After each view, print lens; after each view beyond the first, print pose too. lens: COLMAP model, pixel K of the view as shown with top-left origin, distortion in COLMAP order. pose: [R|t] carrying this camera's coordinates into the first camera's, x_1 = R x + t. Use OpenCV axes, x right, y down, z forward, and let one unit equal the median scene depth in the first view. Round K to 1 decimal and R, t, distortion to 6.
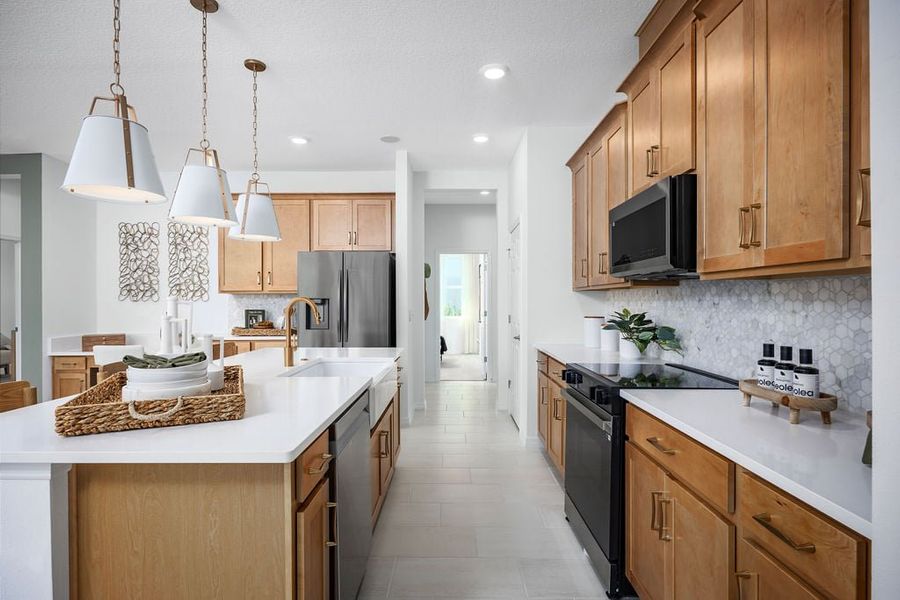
lens RADIAL K [[446.0, 0, 451.2], [0, 446.0, 304.2], [0, 0, 1]] dist [-0.006529, -0.000762]
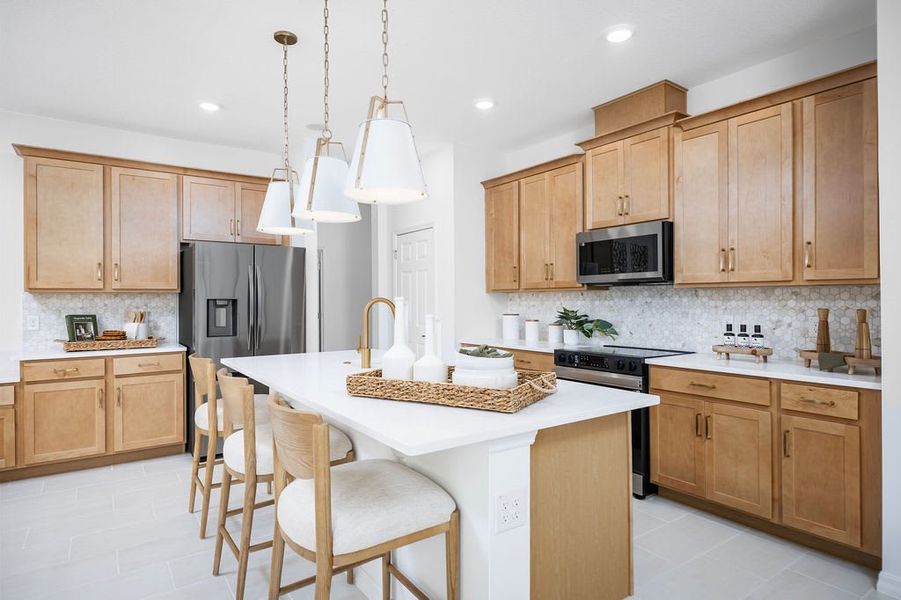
lens RADIAL K [[502.9, 0, 449.1], [0, 502.9, 301.4], [0, 0, 1]] dist [0.005982, 0.000112]
pose [[0.815538, -0.003112, 0.578695, -0.832403], [0.007899, 0.999952, -0.005754, -0.000410], [-0.578649, 0.009264, 0.815524, -0.010977]]
